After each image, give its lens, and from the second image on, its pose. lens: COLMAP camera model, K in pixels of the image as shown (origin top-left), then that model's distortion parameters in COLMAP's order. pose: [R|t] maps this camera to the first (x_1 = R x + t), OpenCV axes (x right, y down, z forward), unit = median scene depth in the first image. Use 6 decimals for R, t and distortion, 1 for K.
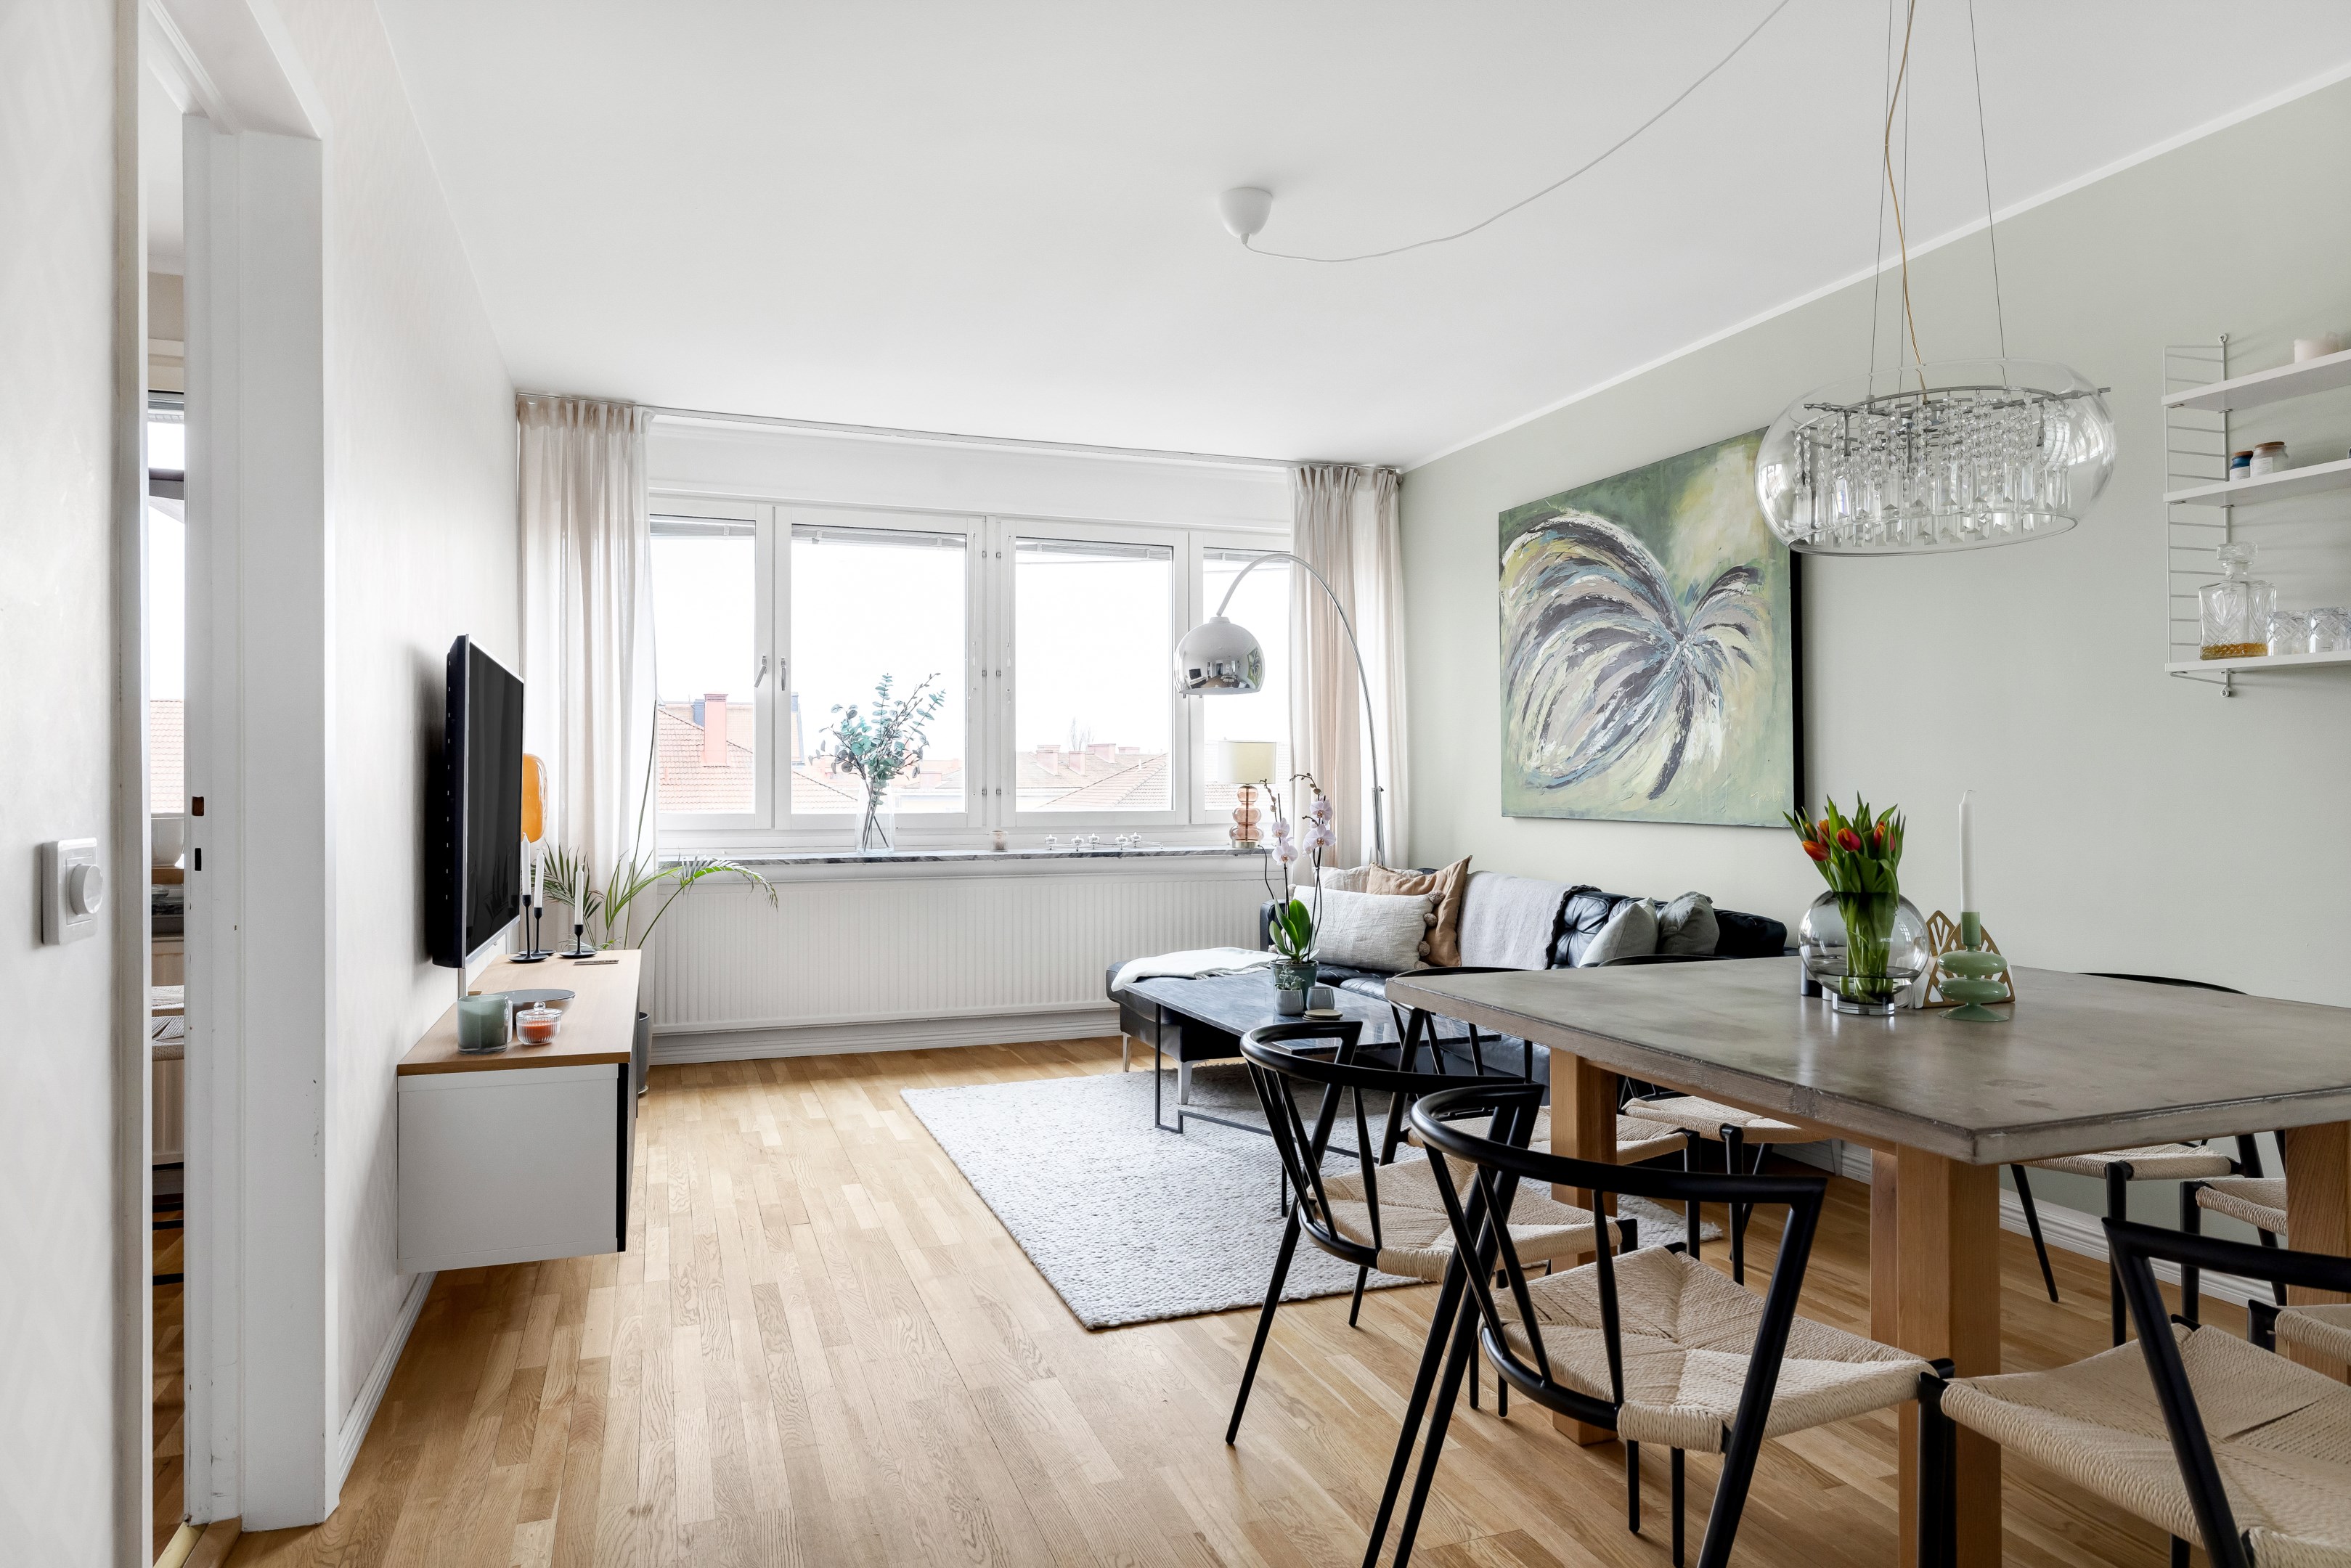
lens RADIAL K [[1373.6, 0, 1165.1], [0, 1373.6, 778.1], [0, 0, 1]] dist [-0.006870, -0.000357]
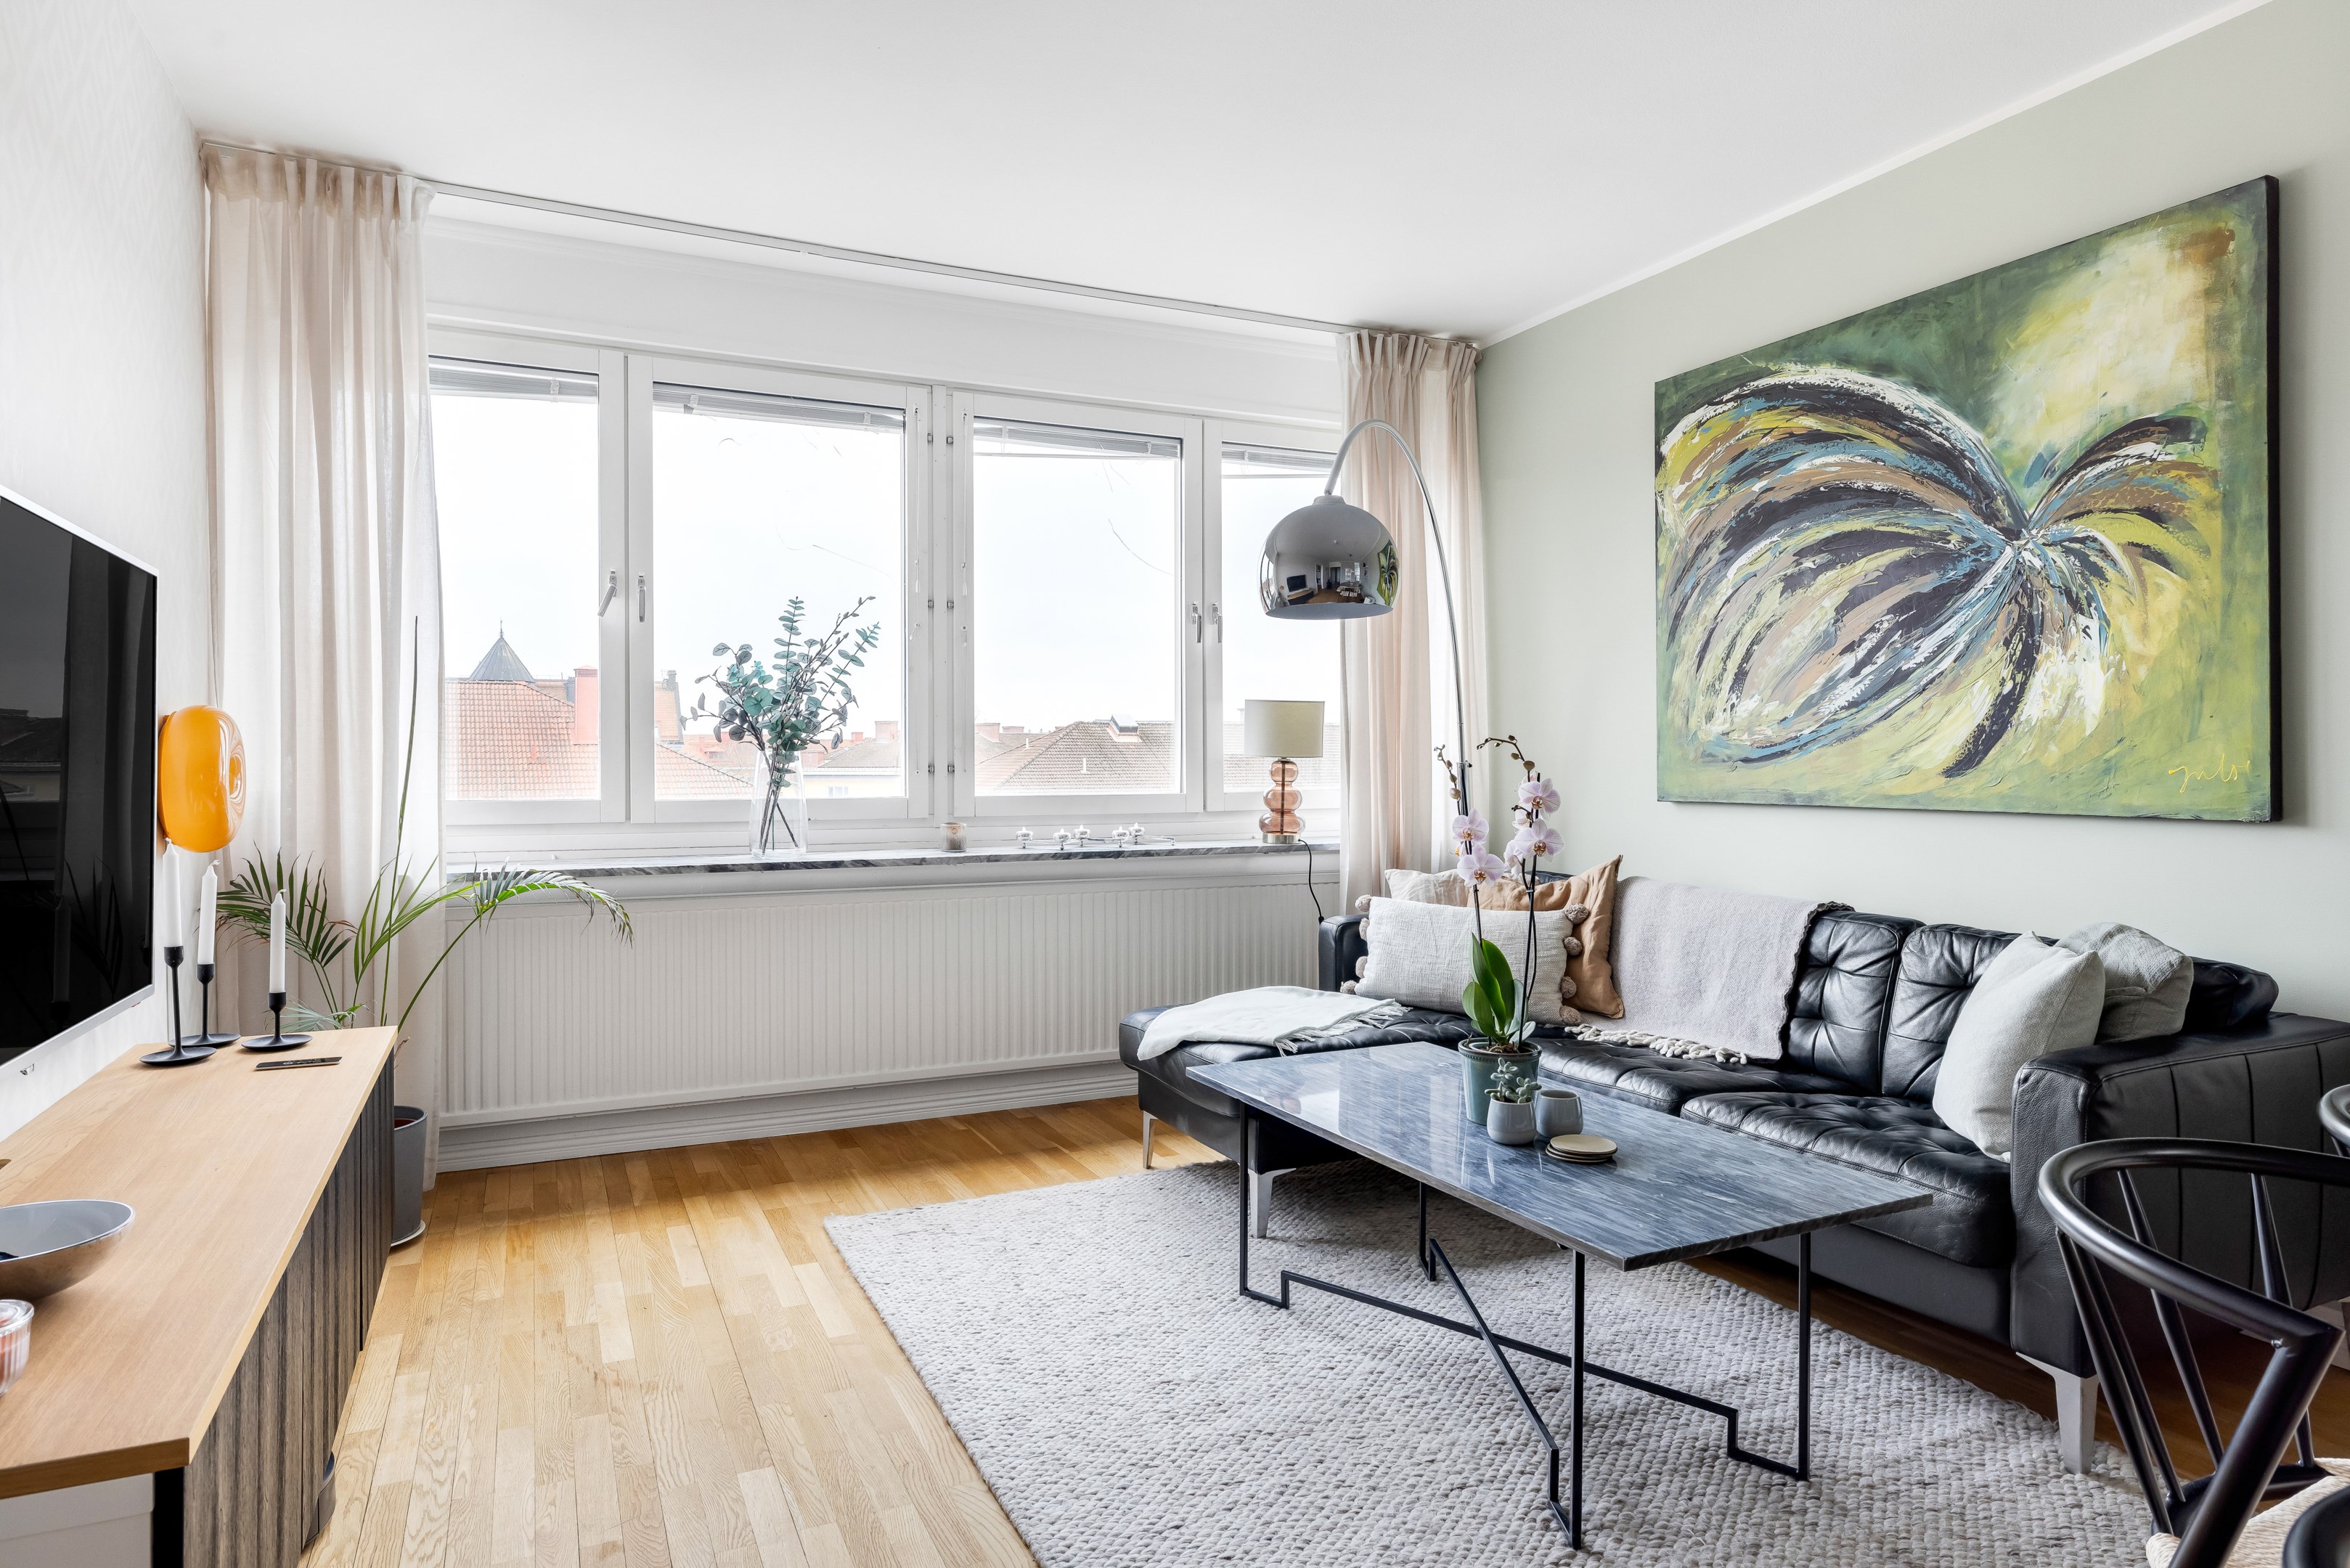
lens RADIAL K [[1355.5, 0, 1168.3], [0, 1355.5, 774.9], [0, 0, 1]] dist [0.004467, -0.001502]
pose [[0.996218, -0.001541, 0.086871, -0.080960], [0.000390, 0.999912, 0.013268, 0.004639], [-0.086884, -0.013184, 0.996131, 0.325807]]
